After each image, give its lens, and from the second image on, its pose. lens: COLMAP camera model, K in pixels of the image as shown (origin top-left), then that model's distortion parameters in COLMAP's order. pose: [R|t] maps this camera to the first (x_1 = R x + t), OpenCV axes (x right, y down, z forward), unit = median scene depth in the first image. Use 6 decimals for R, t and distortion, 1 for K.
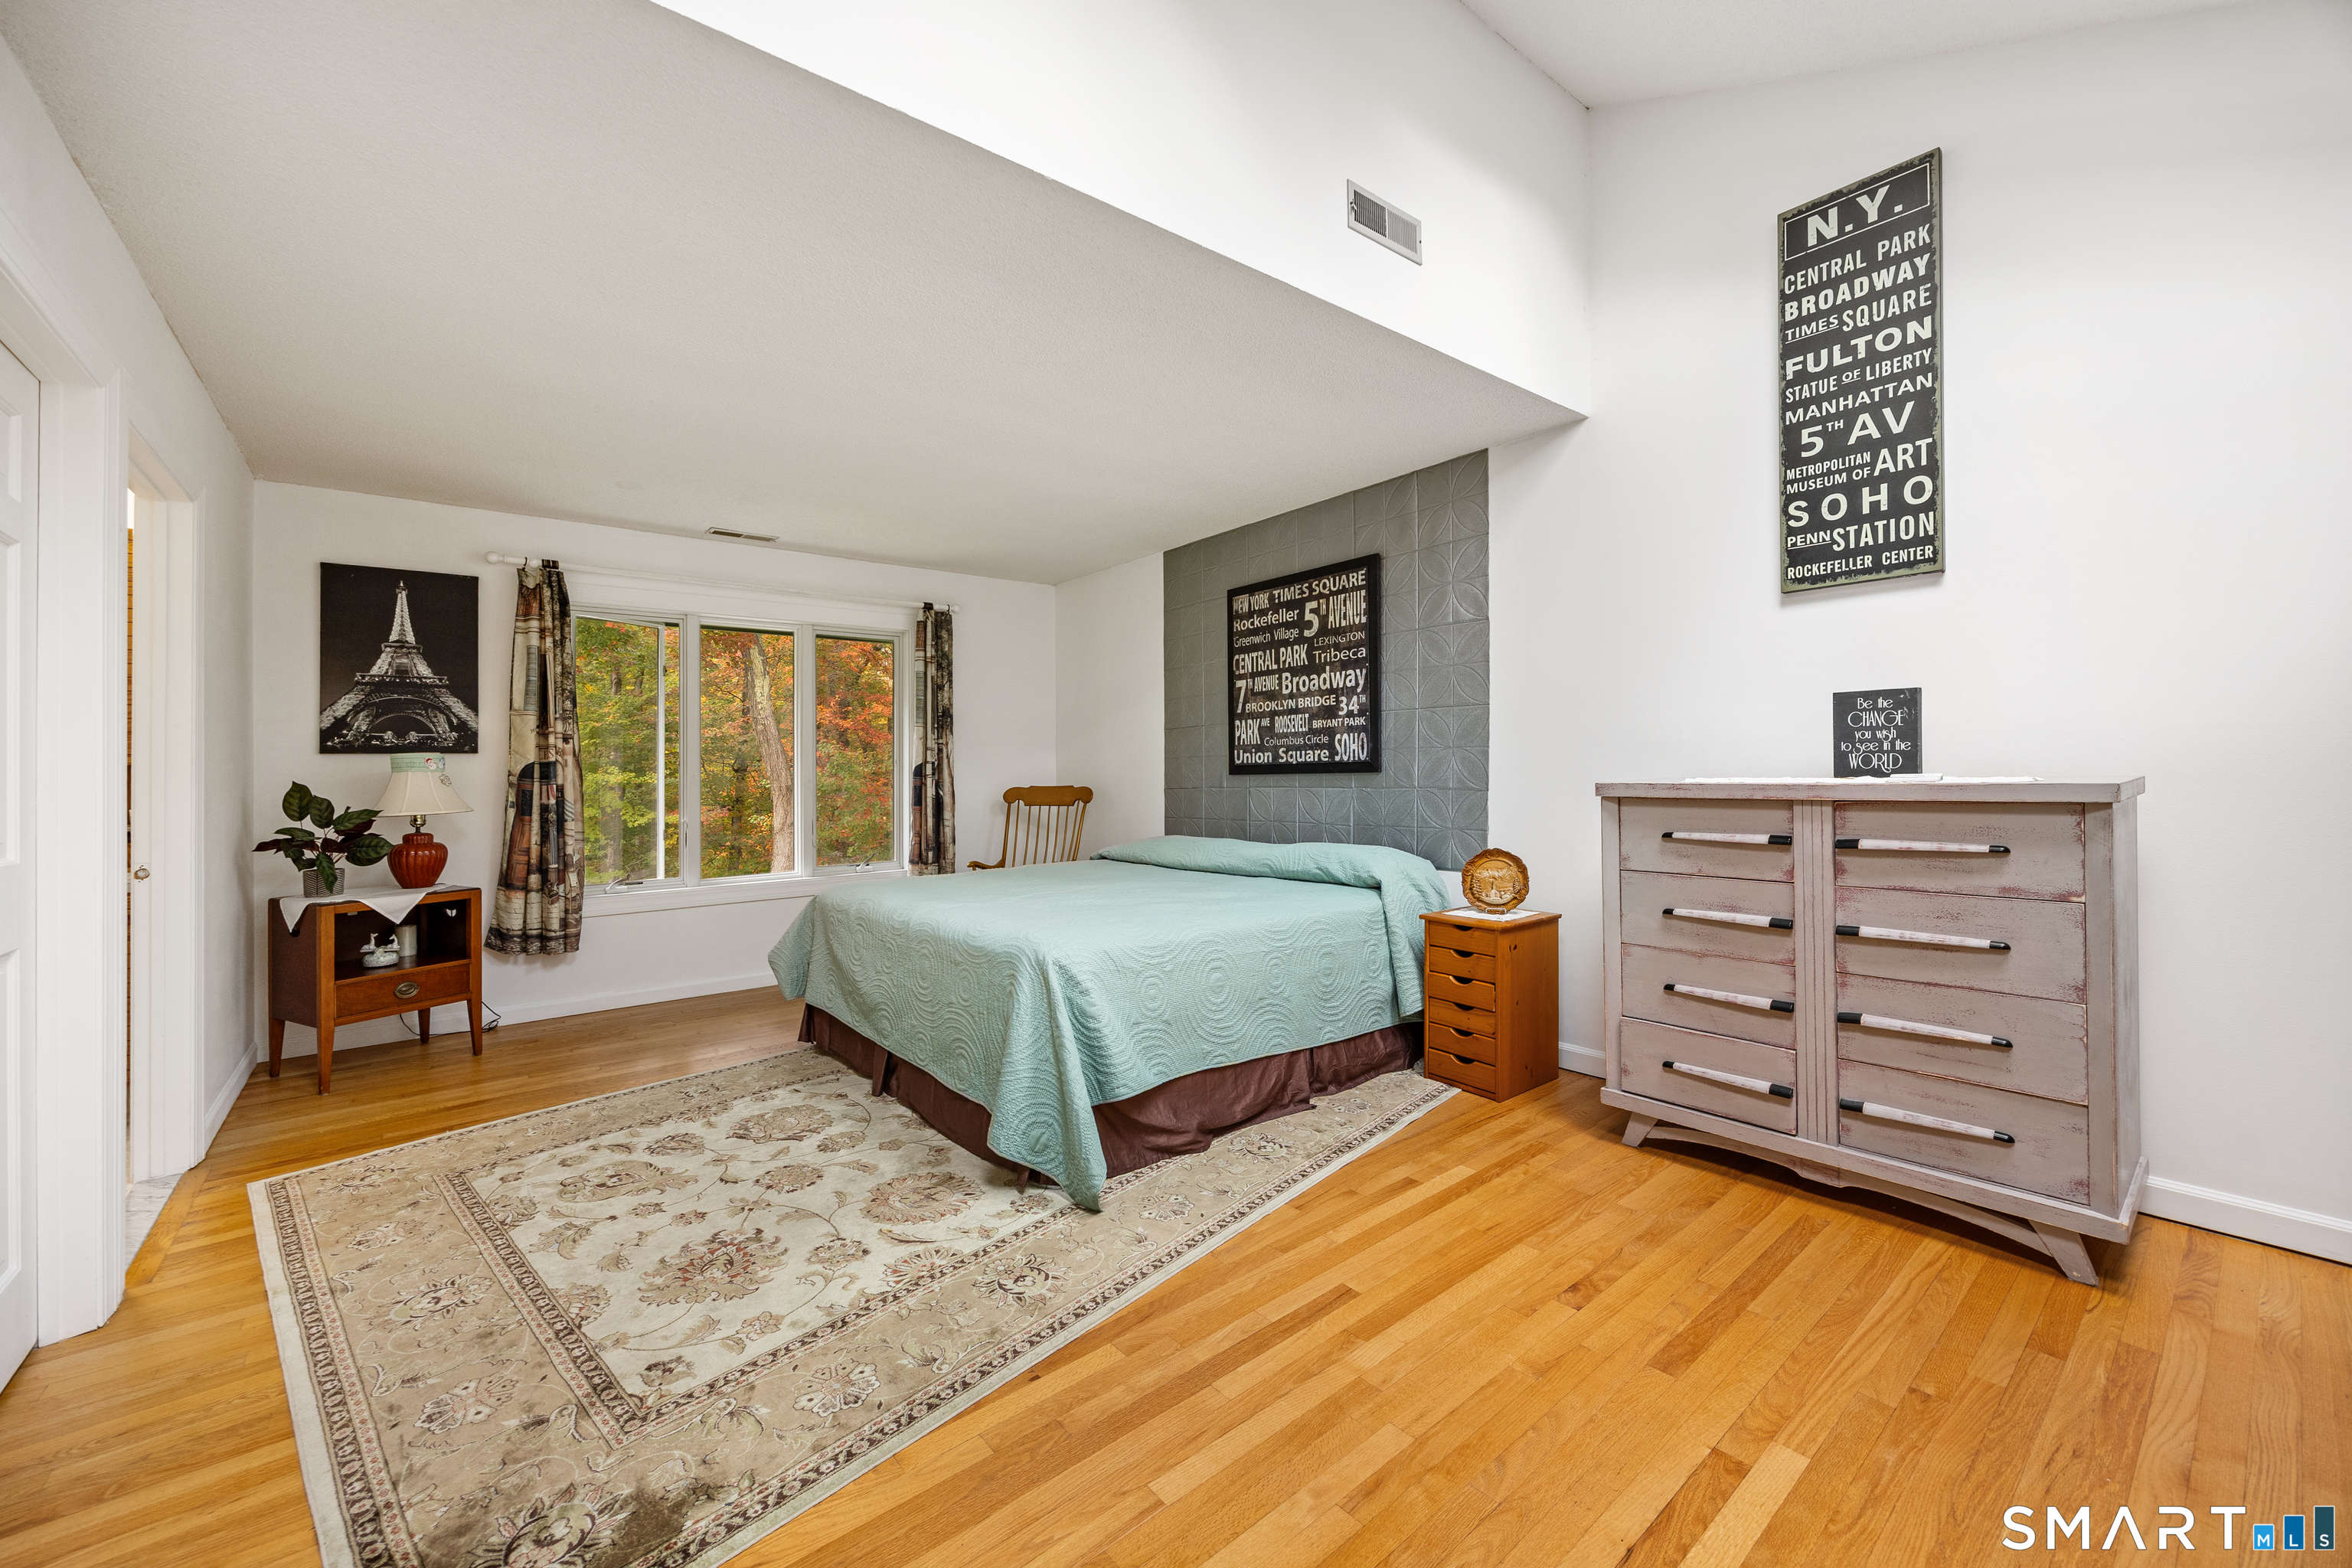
lens RADIAL K [[910.5, 0, 1173.9], [0, 910.5, 770.5], [0, 0, 1]] dist [0.002489, 0.000133]
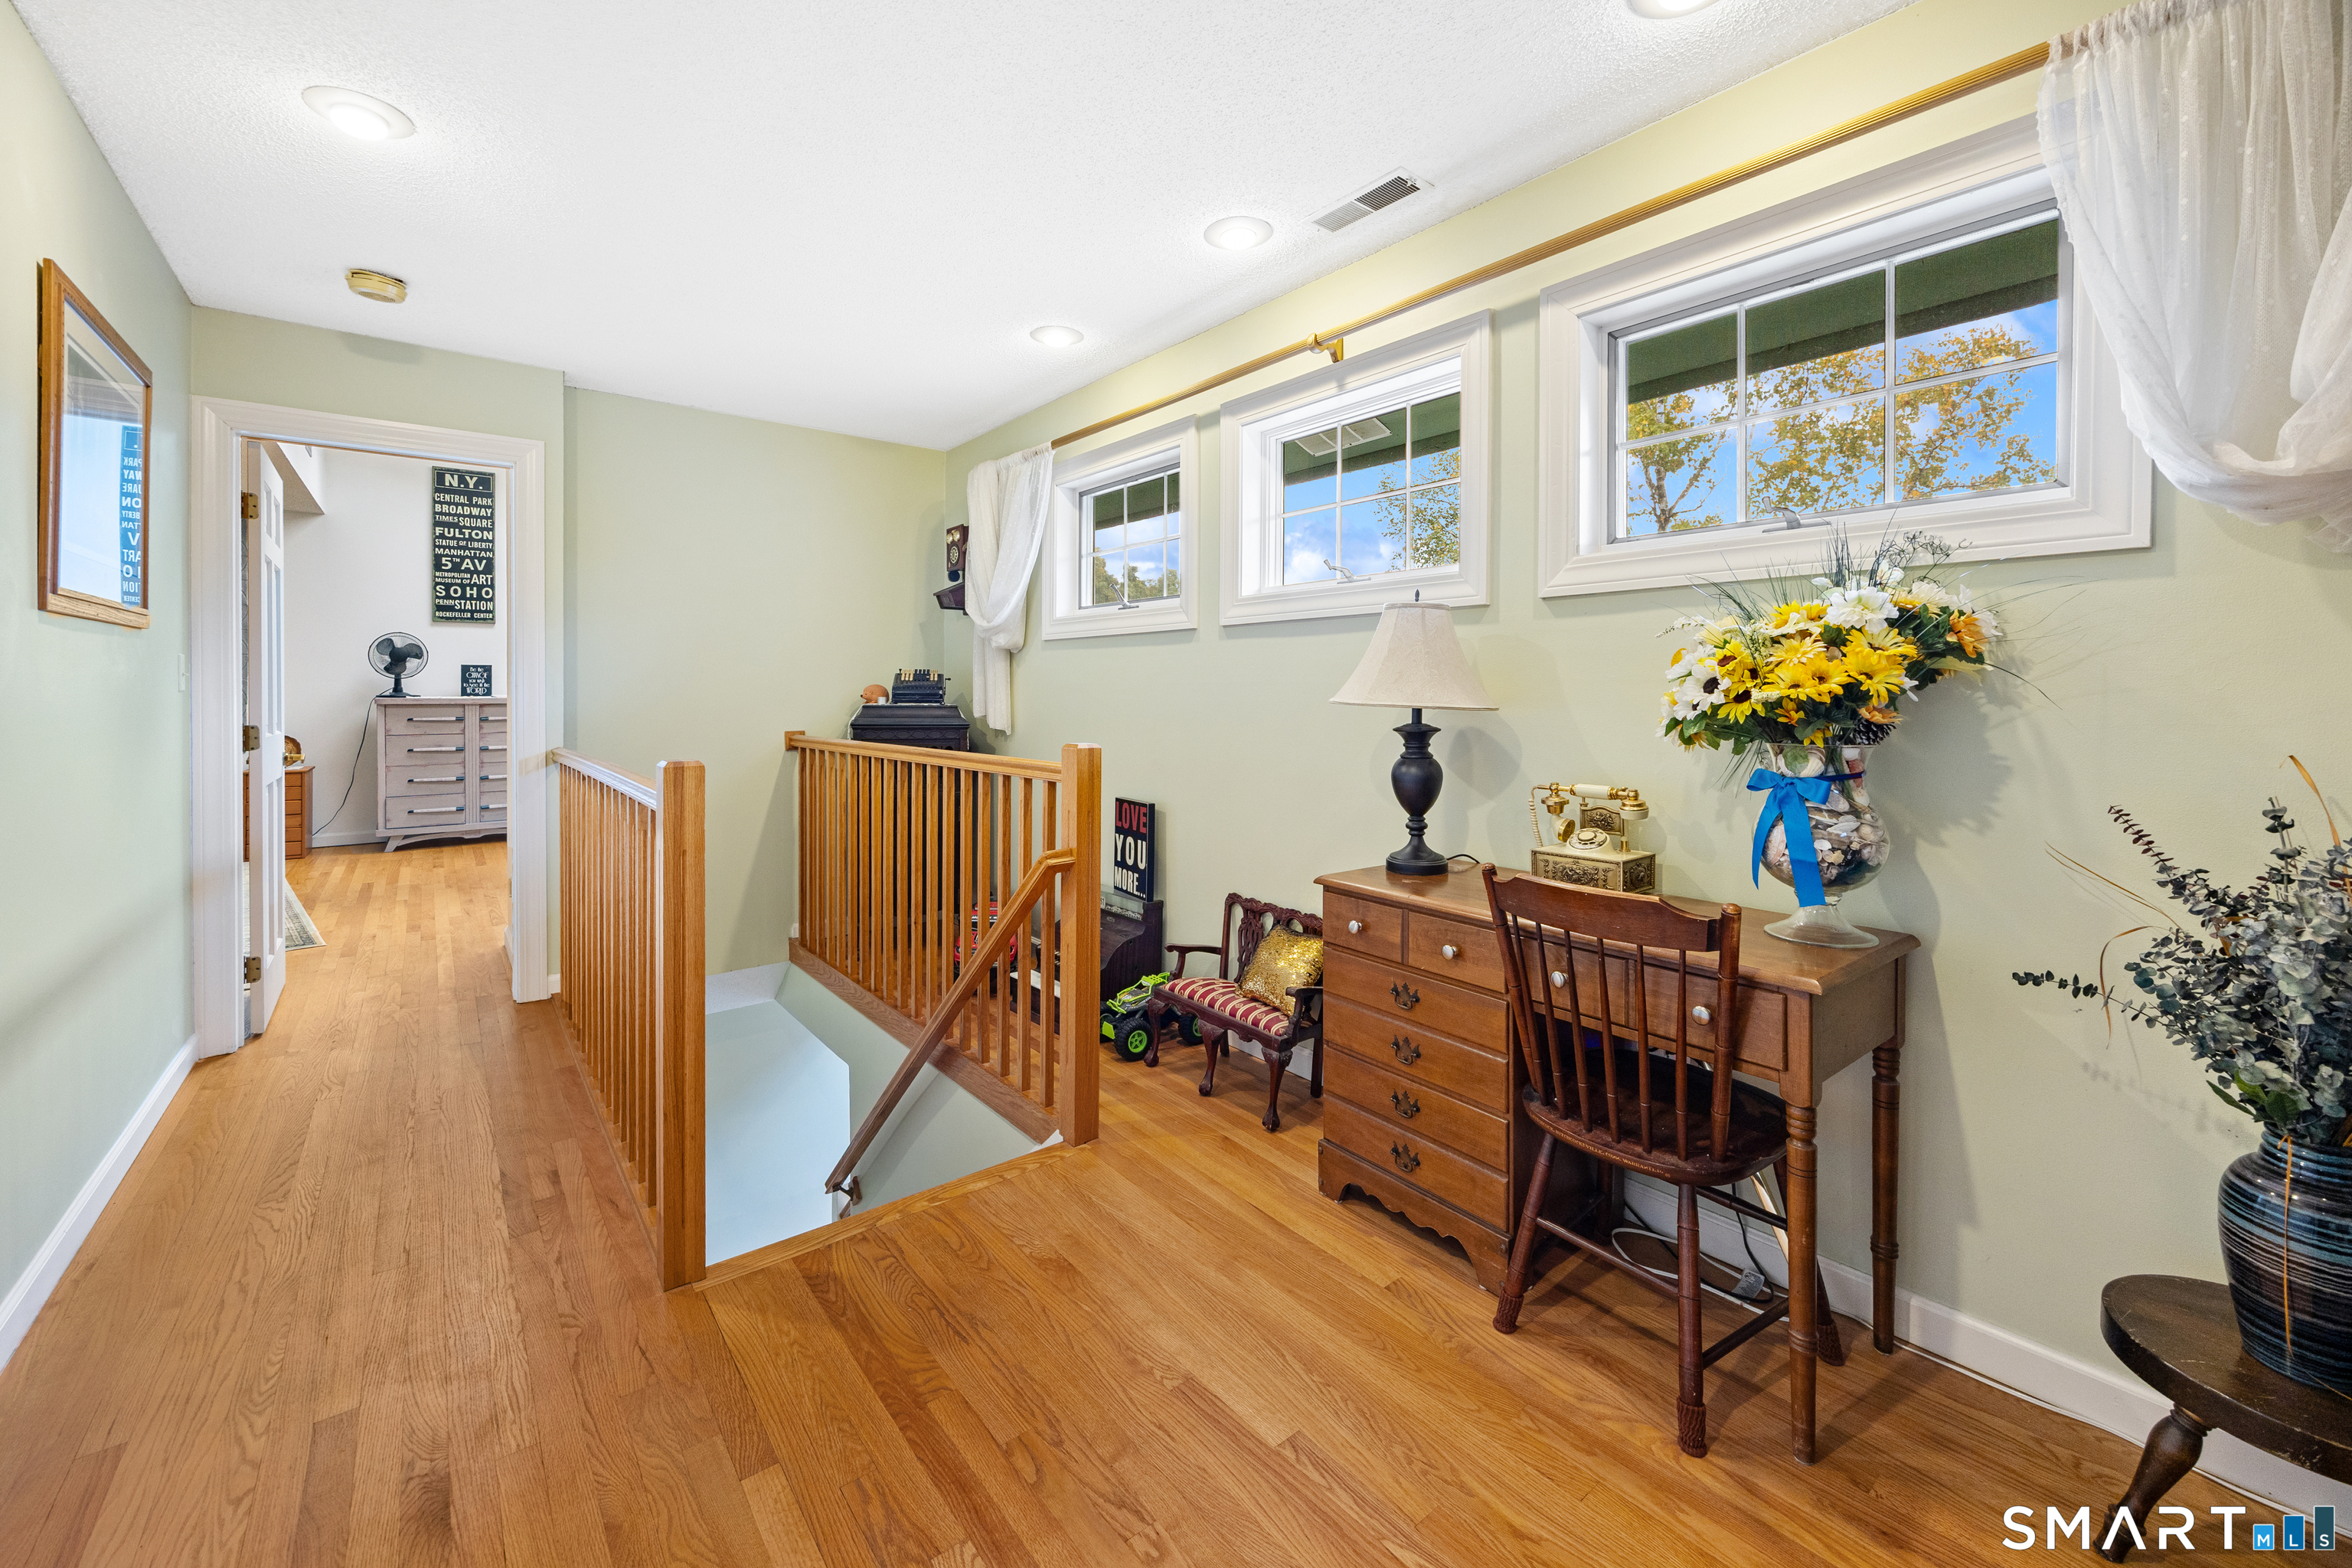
lens RADIAL K [[910.5, 0, 1137.4], [0, 910.5, 697.7], [0, 0, 1]] dist [0.002489, 0.000133]
pose [[0.026666, 0.001412, 0.999643, -1.848921], [-0.004828, 0.999988, -0.001284, 0.004787], [-0.999633, -0.004792, 0.026672, -1.021889]]
